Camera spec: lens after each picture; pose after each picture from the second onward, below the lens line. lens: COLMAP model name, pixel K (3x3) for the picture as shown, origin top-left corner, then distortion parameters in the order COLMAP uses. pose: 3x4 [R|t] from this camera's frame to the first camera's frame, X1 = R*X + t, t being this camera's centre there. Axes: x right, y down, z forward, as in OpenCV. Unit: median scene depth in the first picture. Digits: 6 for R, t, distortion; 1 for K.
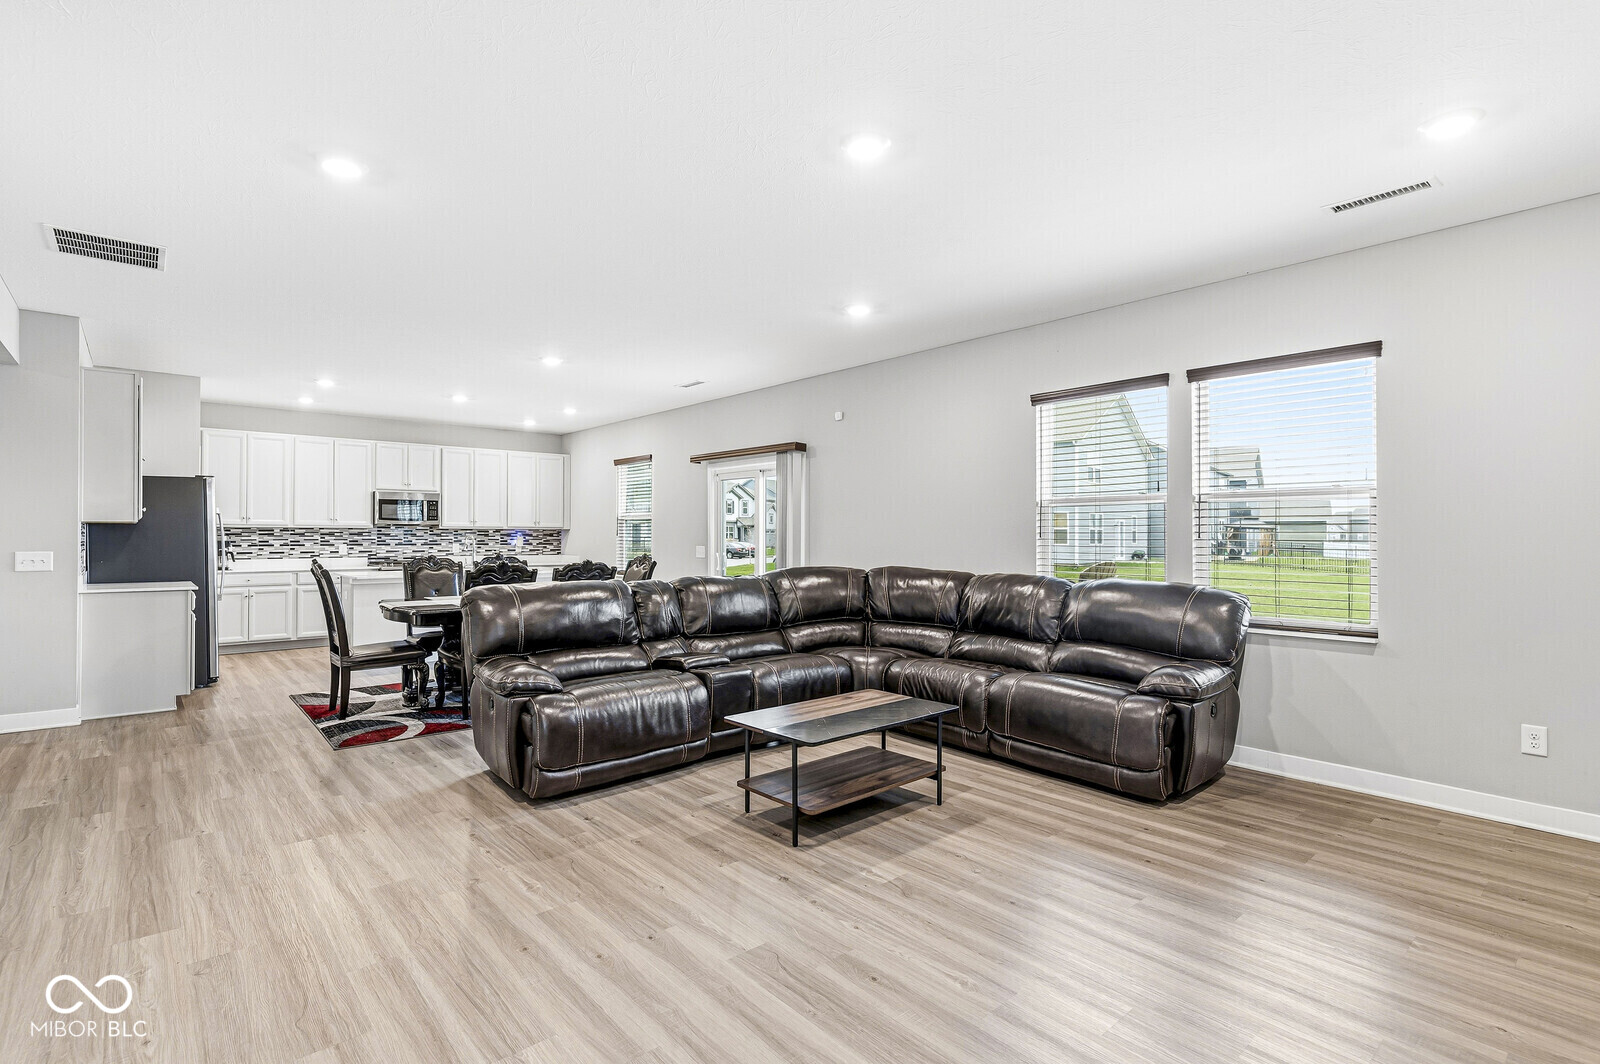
lens RADIAL K [[776.4, 0, 803.3], [0, 776.4, 531.7], [0, 0, 1]] dist [0.002116, 0.000227]
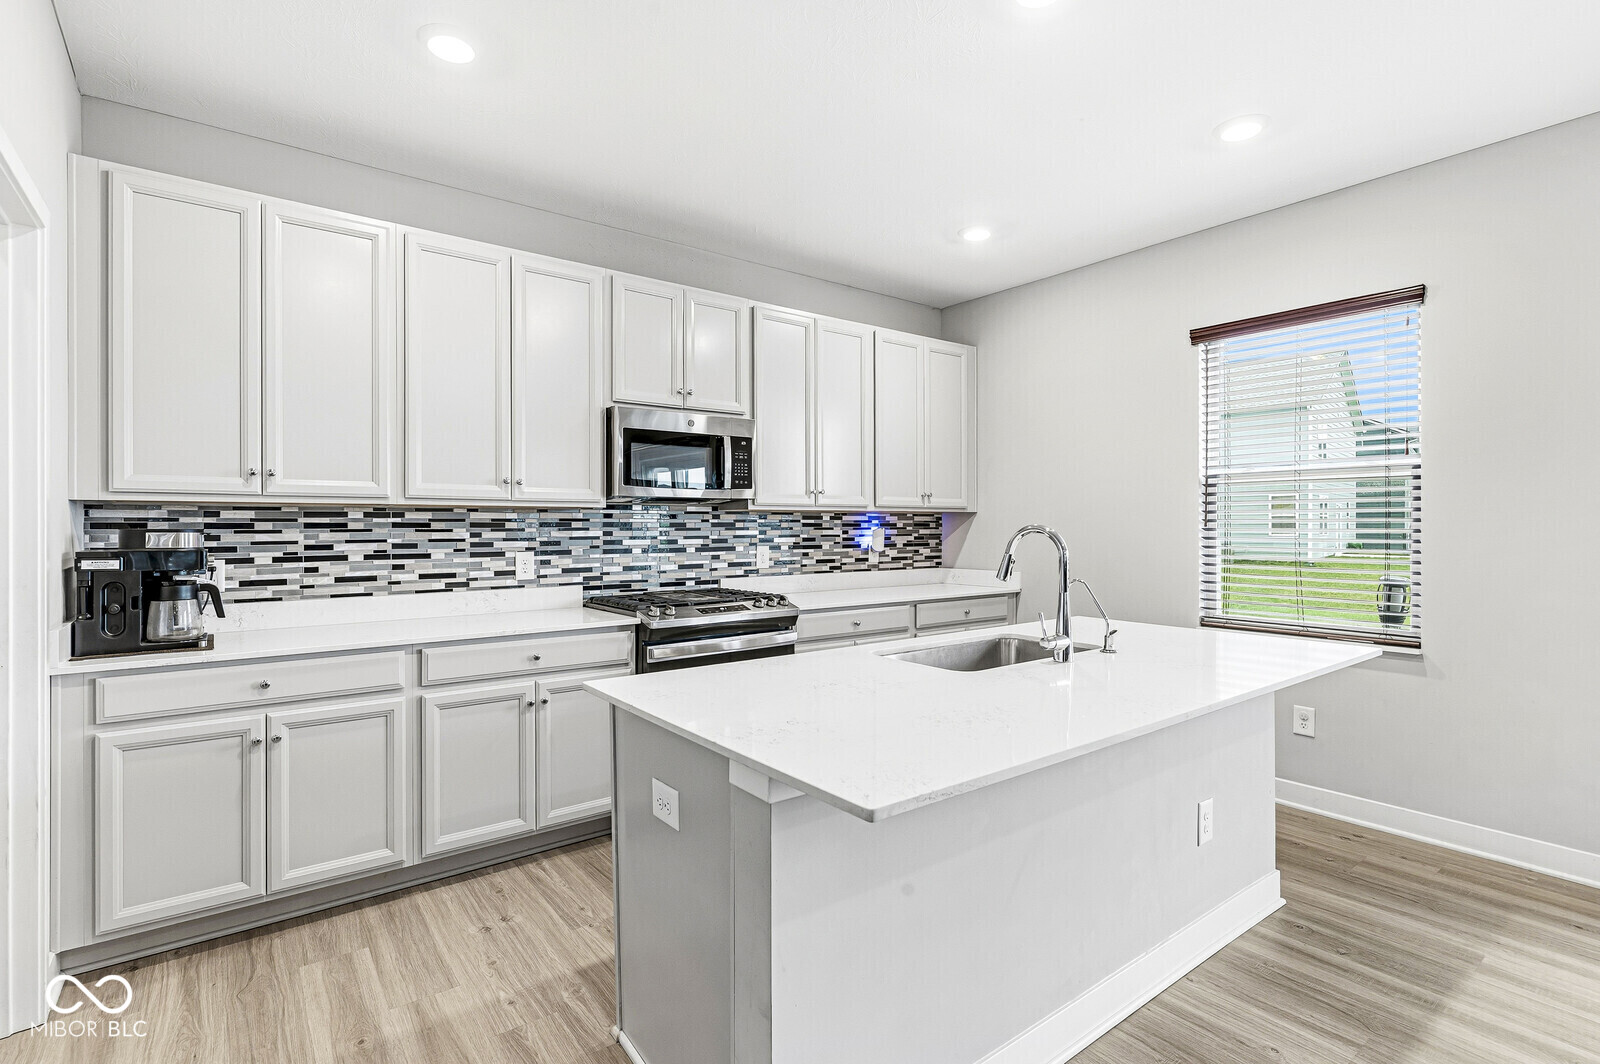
lens RADIAL K [[734.1, 0, 777.5], [0, 734.1, 528.9], [0, 0, 1]] dist [-0.000603, 0.000025]
pose [[0.997693, -0.003852, -0.067779, -0.443764], [0.004496, 0.999946, 0.009350, 0.002480], [0.067739, -0.009633, 0.997657, 0.651402]]
